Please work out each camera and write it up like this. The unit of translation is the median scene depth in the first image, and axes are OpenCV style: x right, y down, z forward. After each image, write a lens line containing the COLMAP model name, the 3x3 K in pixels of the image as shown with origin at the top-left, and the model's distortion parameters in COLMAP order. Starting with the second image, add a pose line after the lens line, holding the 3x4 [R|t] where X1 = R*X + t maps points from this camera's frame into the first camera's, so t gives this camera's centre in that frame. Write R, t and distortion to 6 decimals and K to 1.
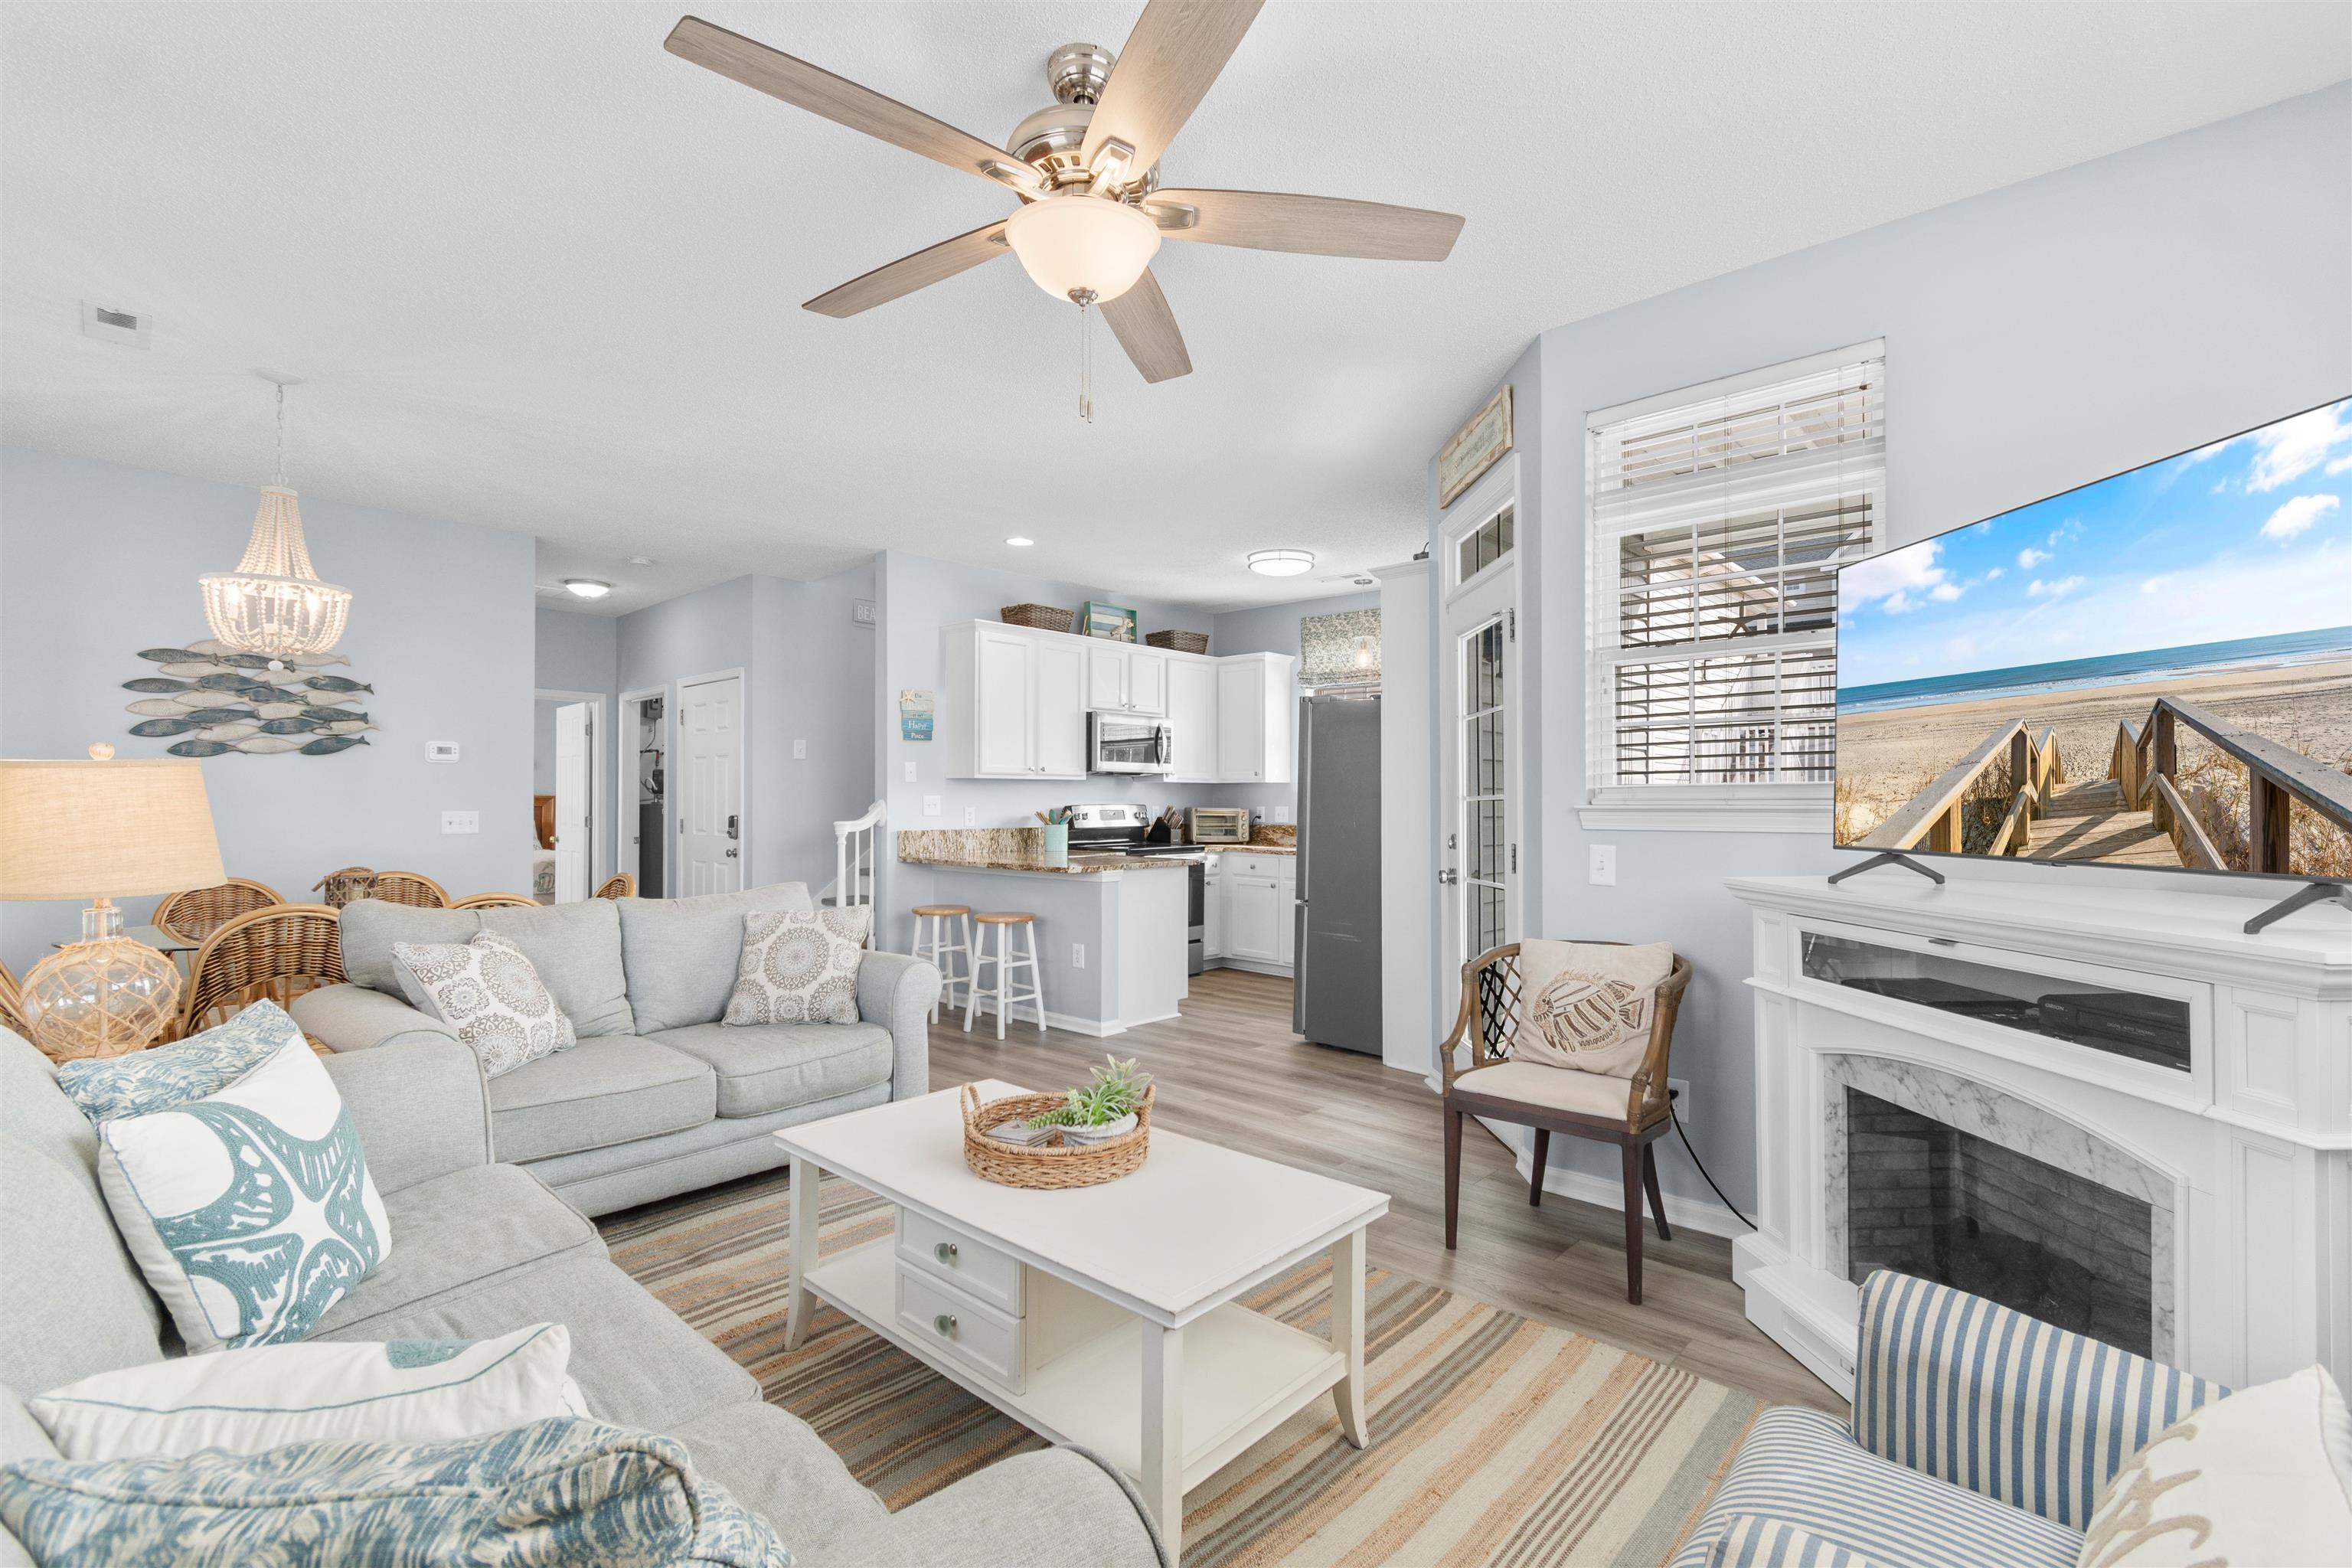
lens RADIAL K [[1039.8, 0, 1173.5], [0, 1039.8, 801.4], [0, 0, 1]] dist [-0.000549, 0.000098]
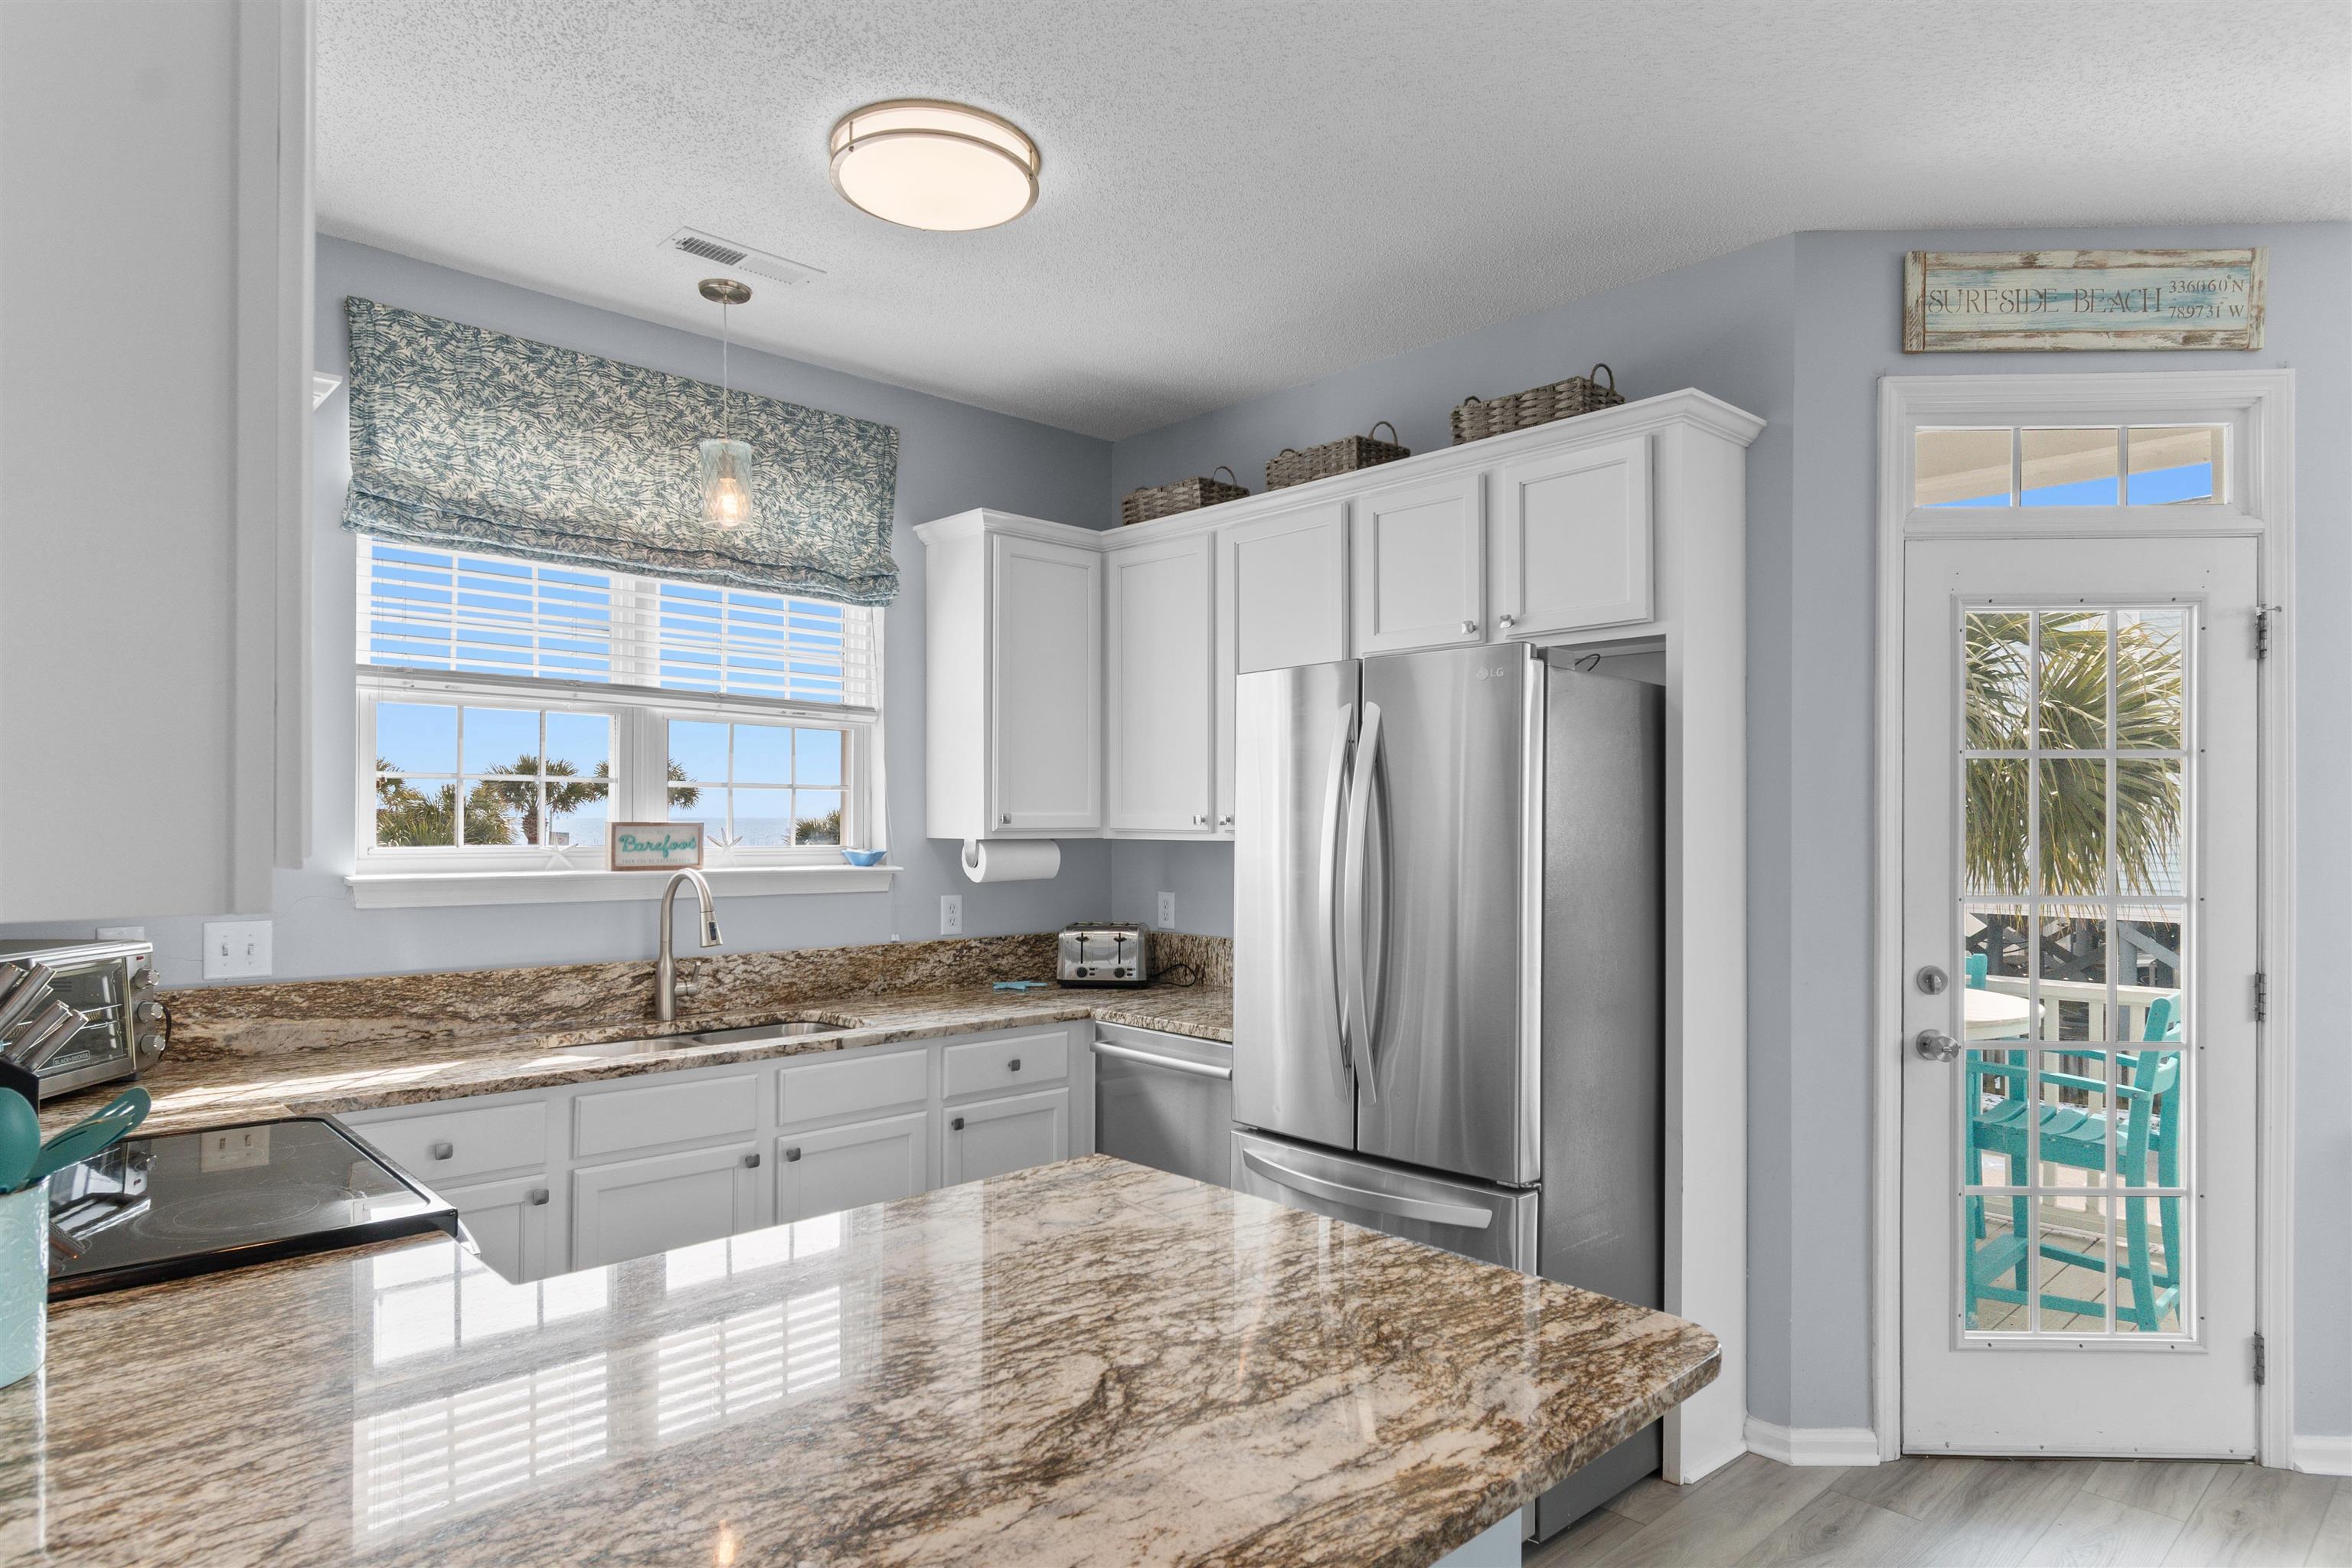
lens RADIAL K [[1312.6, 0, 1176.0], [0, 1312.6, 784.0], [0, 0, 1]] dist [0.002311, -0.000089]
pose [[0.071039, 0.018827, 0.997296, -0.243687], [-0.007697, 0.999802, -0.018326, -0.028769], [-0.997444, -0.006374, 0.071169, 0.740140]]
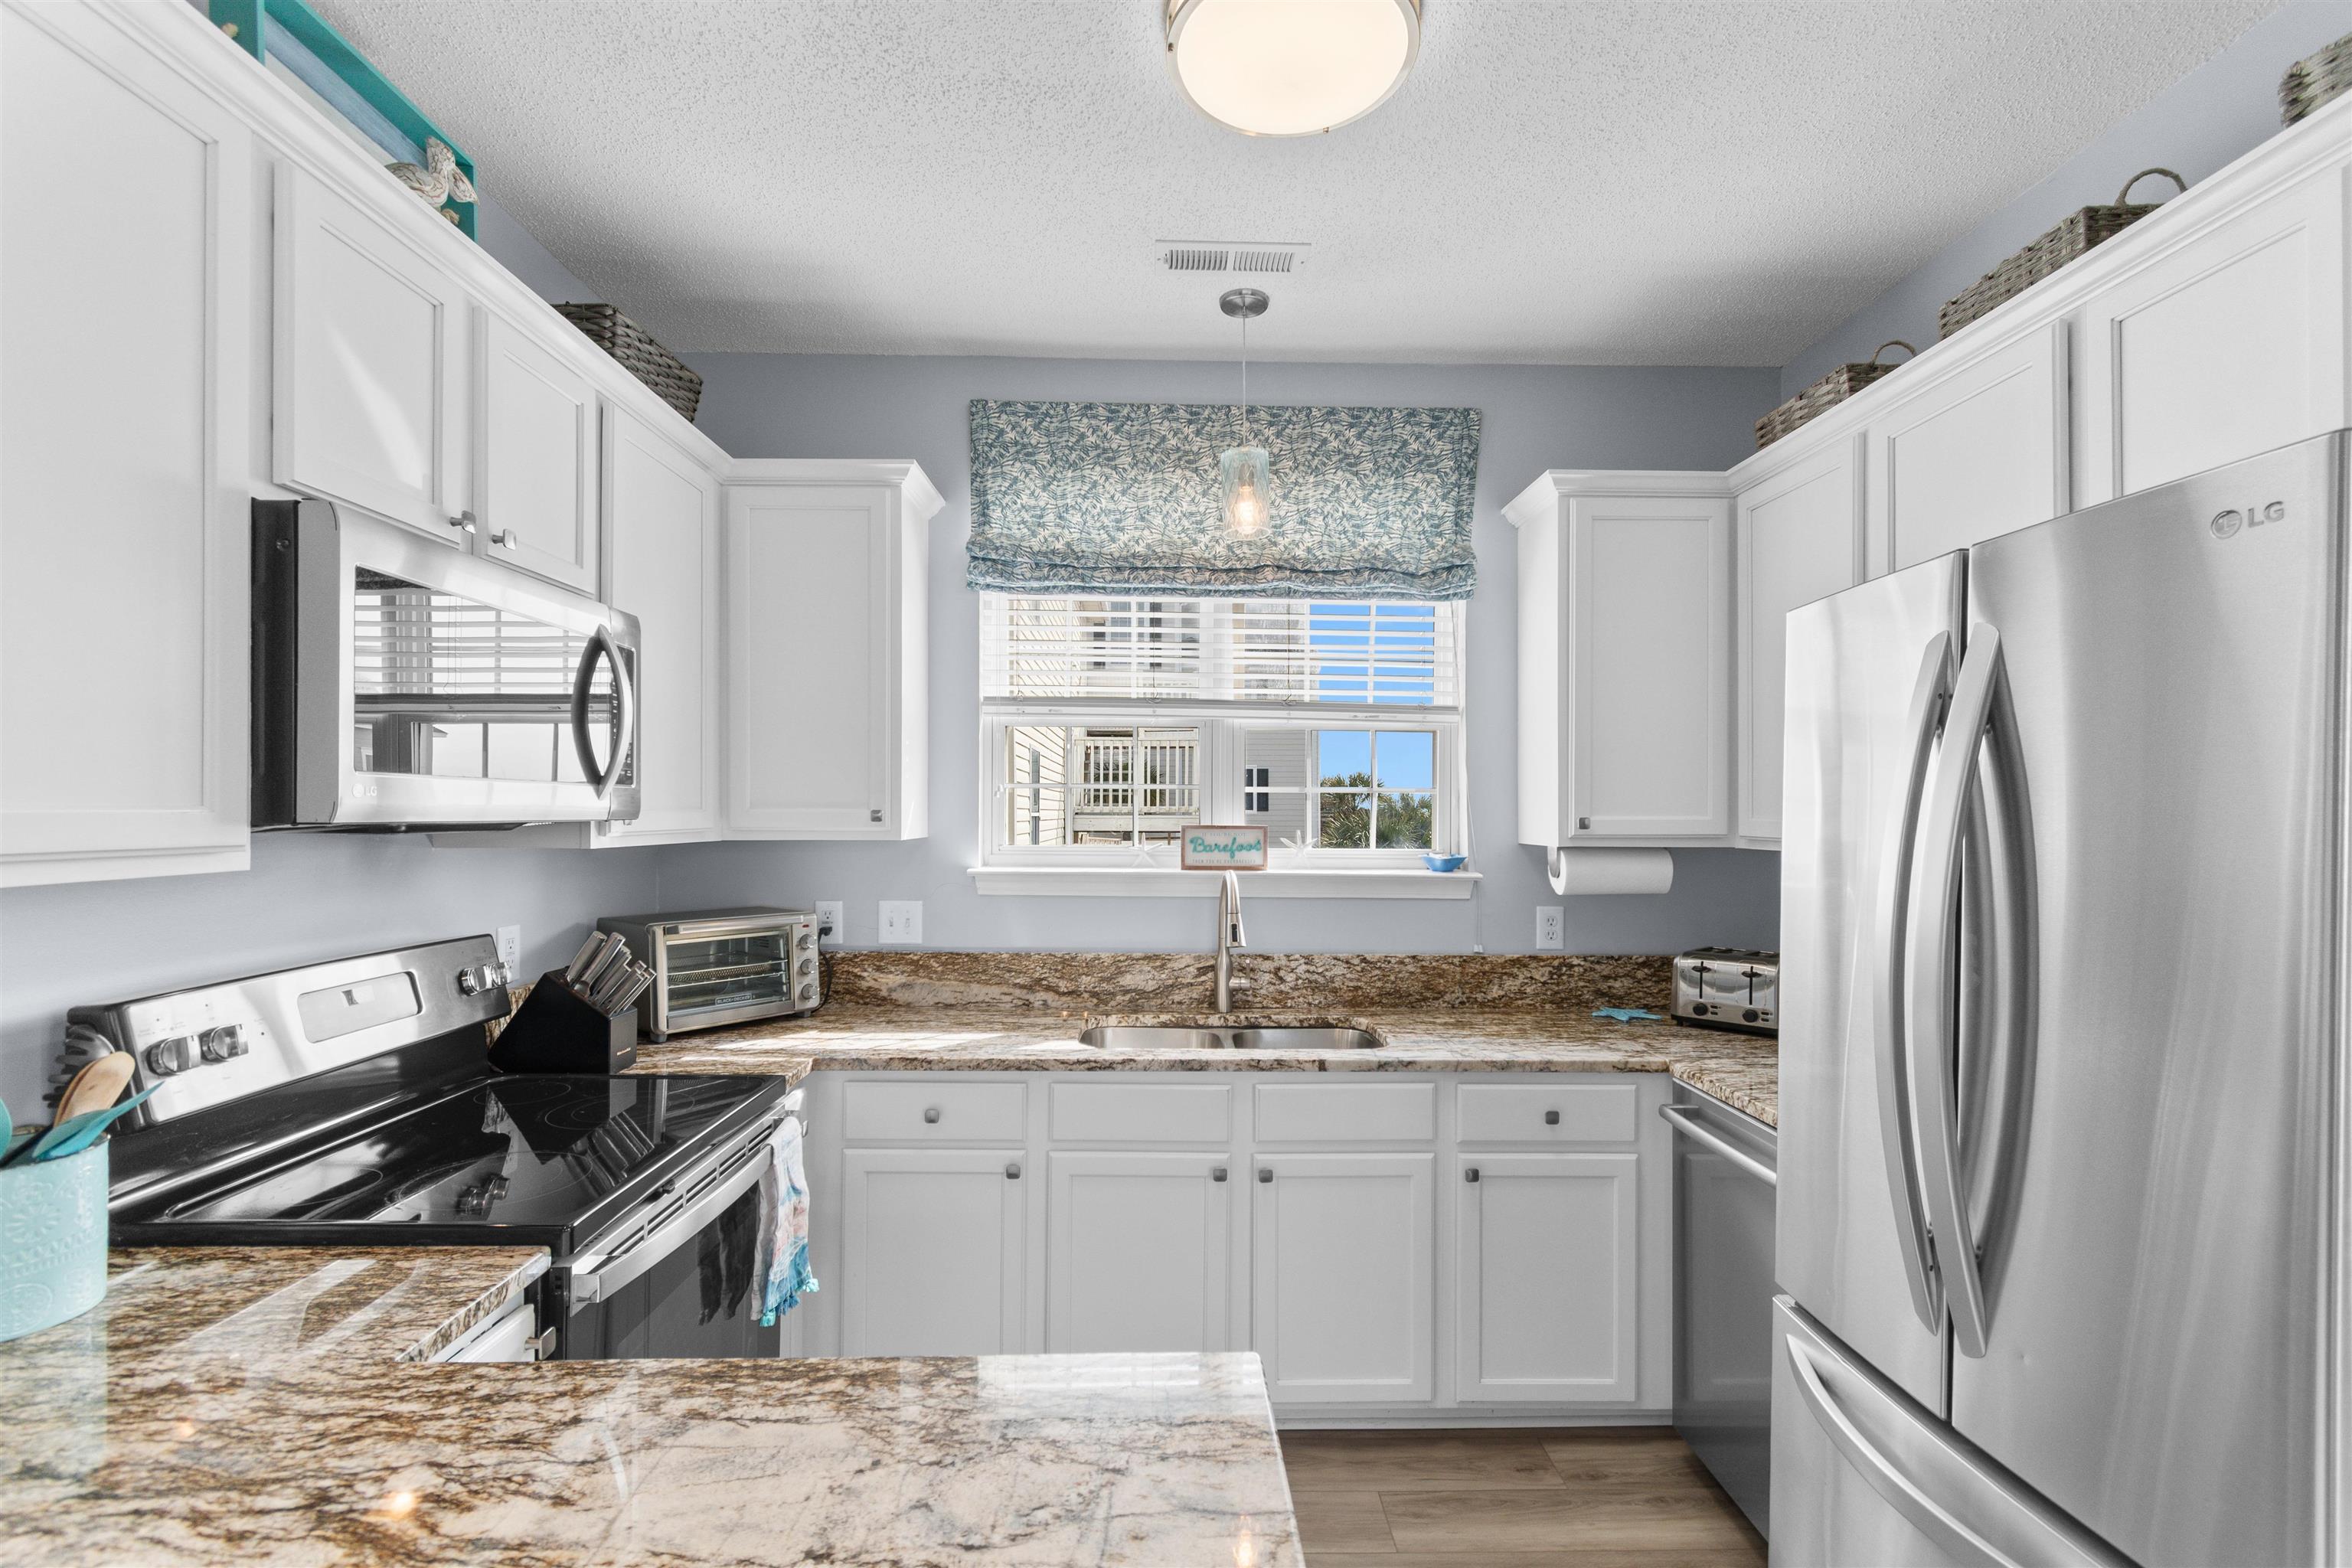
lens RADIAL K [[1039.8, 0, 1173.5], [0, 1039.8, 801.4], [0, 0, 1]] dist [-0.000549, 0.000098]
pose [[0.724433, 0.003309, 0.689337, -0.084180], [-0.001888, 0.999994, -0.002816, -0.030229], [-0.689343, 0.000739, 0.724435, 0.685286]]
